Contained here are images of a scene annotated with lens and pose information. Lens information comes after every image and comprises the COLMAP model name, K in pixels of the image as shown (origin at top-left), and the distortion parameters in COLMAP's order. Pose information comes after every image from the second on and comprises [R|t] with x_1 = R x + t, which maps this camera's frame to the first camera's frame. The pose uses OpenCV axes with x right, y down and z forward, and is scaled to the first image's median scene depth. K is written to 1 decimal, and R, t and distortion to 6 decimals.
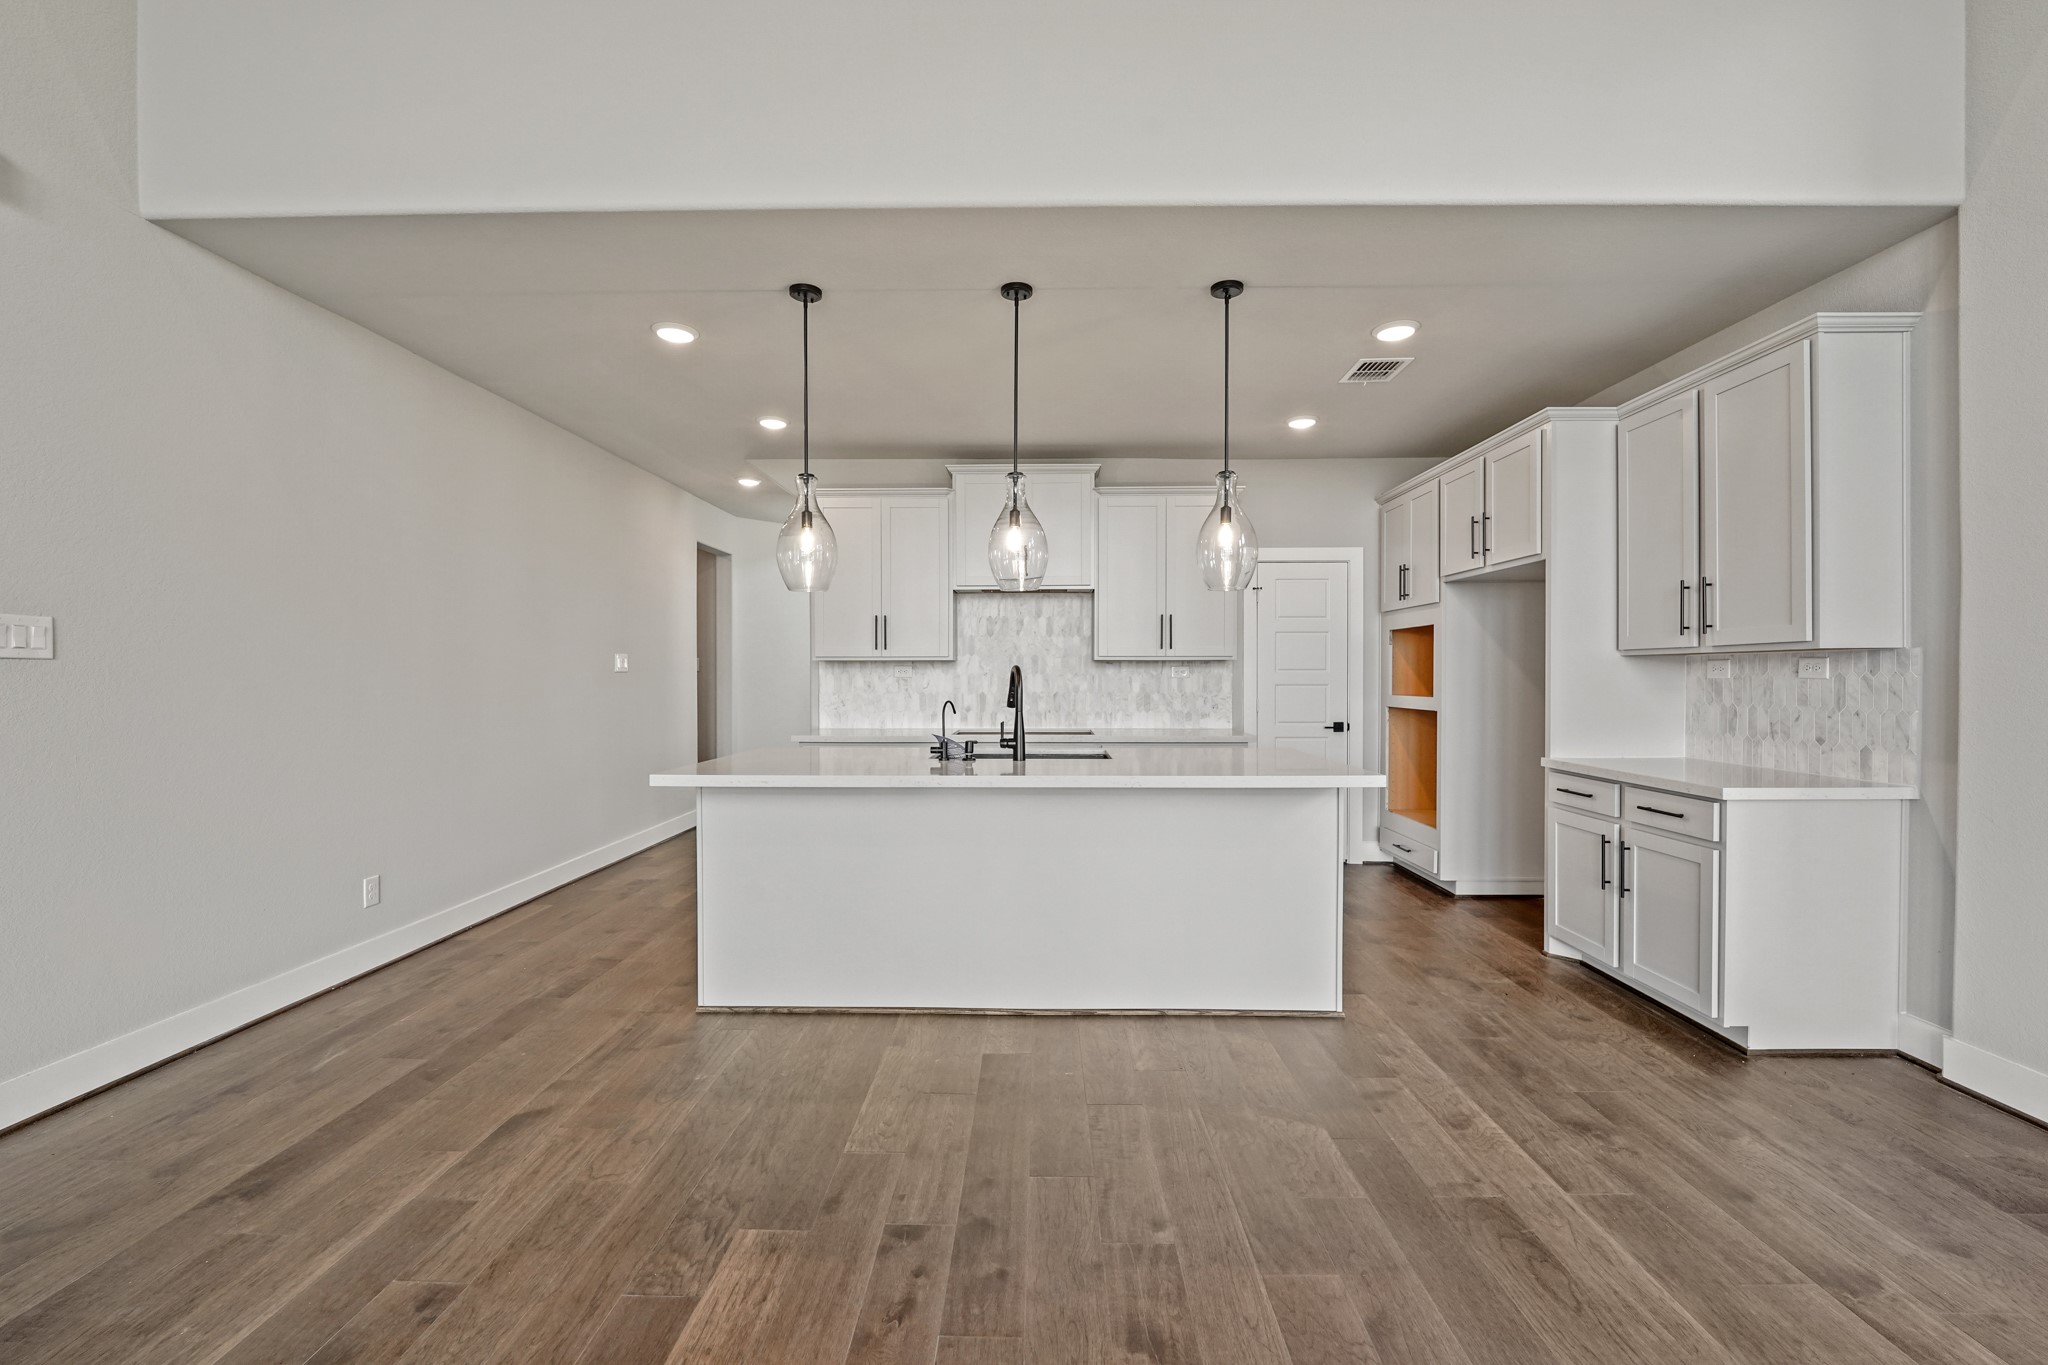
lens RADIAL K [[842.6, 0, 1024.0], [0, 842.6, 682.5], [0, 0, 1]] dist [-0.000985, -0.000141]
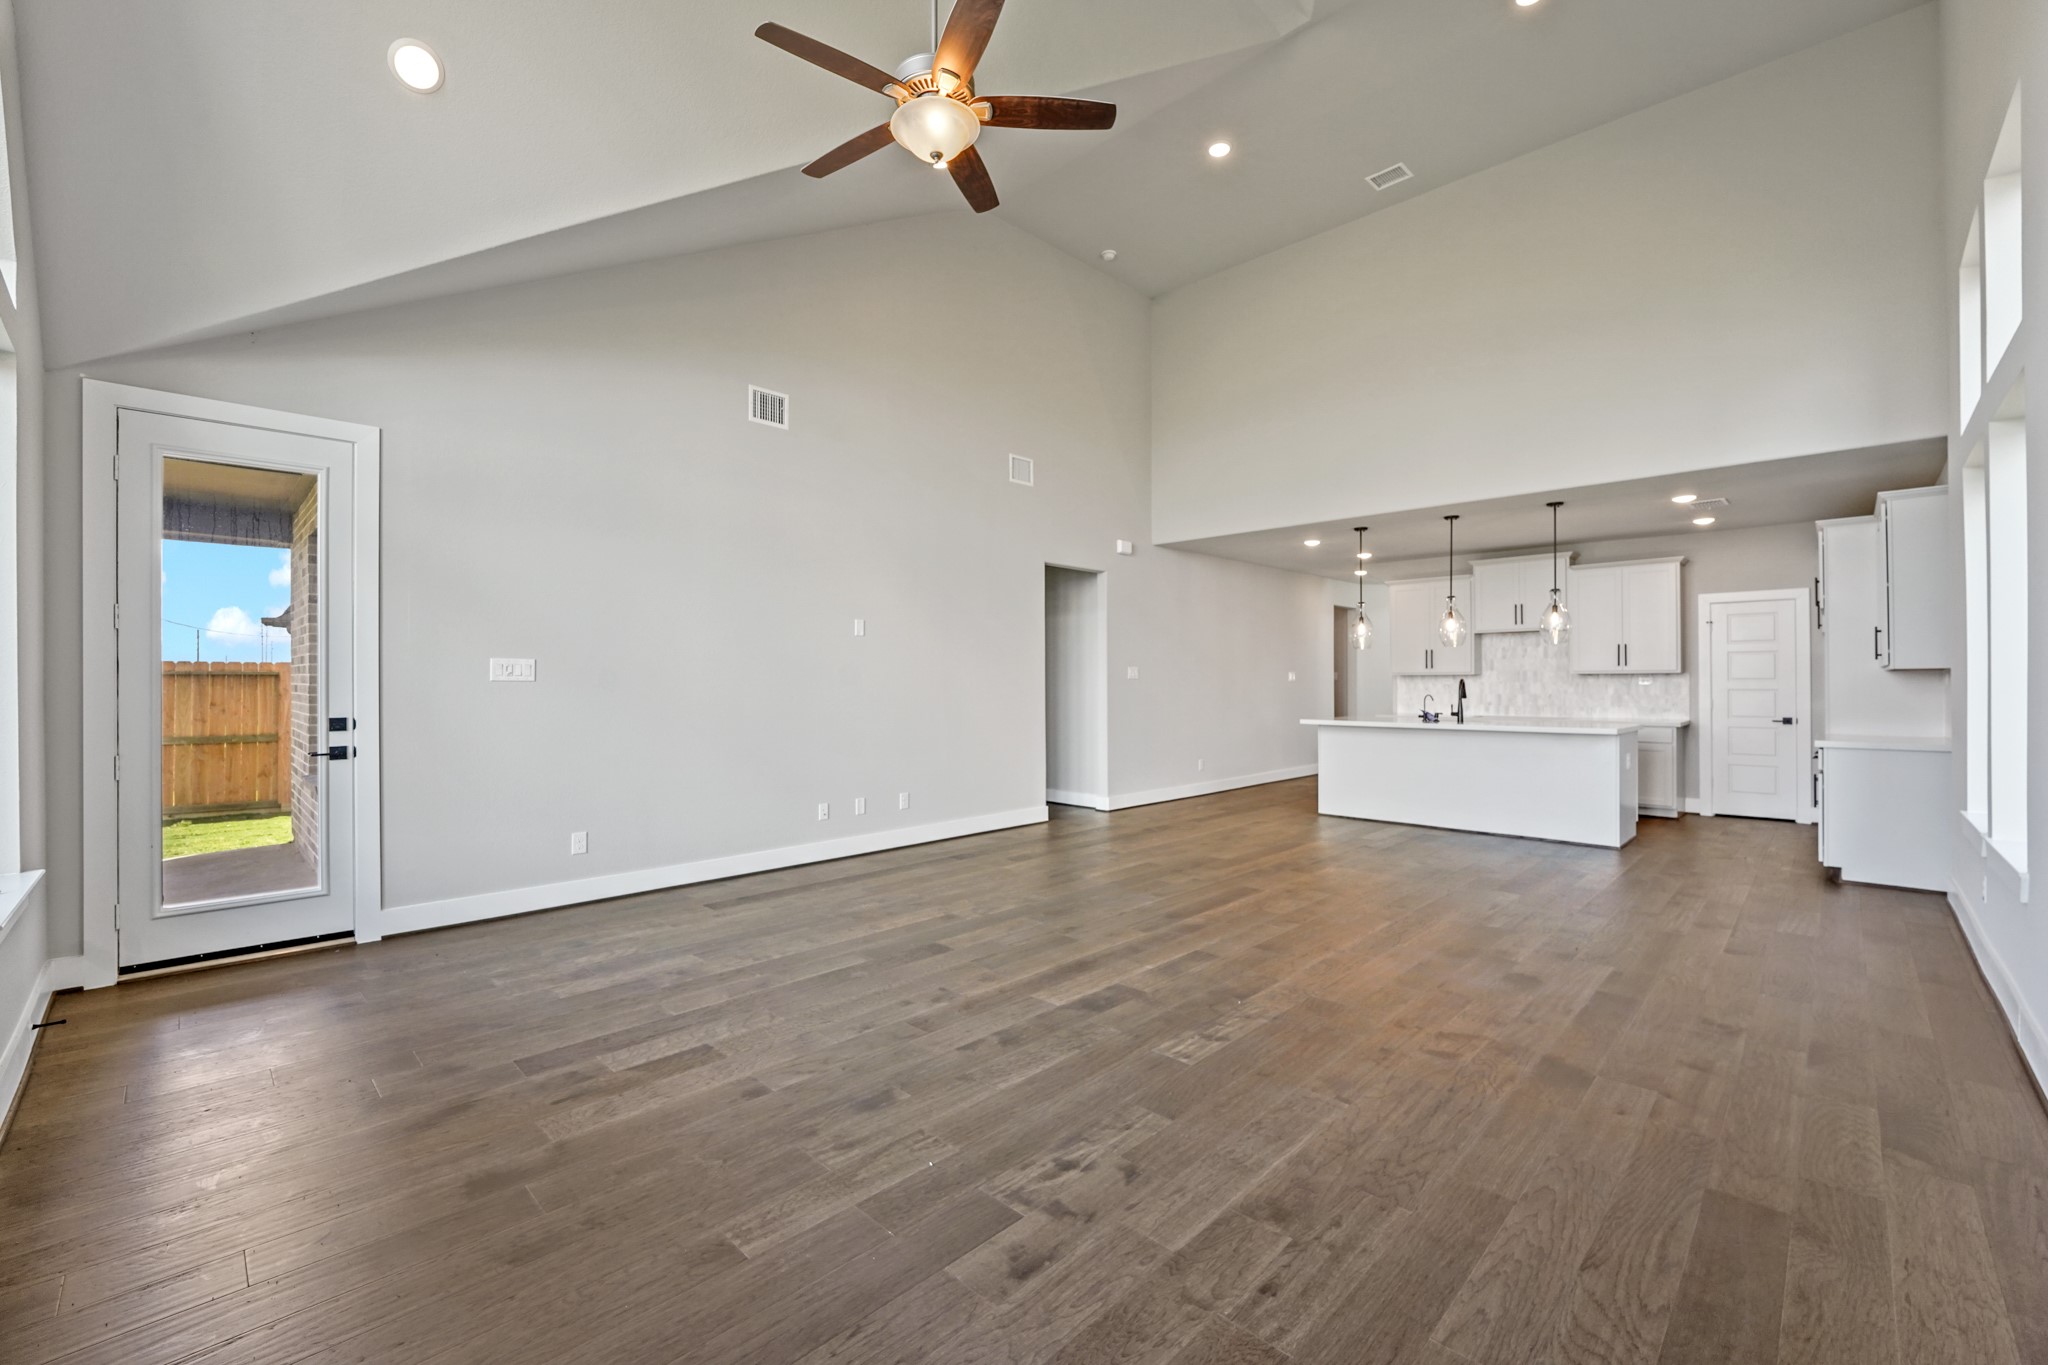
lens RADIAL K [[842.6, 0, 1024.0], [0, 842.6, 682.5], [0, 0, 1]] dist [-0.000985, -0.000141]
pose [[0.726140, -0.001972, -0.687544, 0.413328], [-0.004788, 0.999957, -0.007925, 0.007317], [0.687530, 0.009046, 0.726099, -0.841613]]
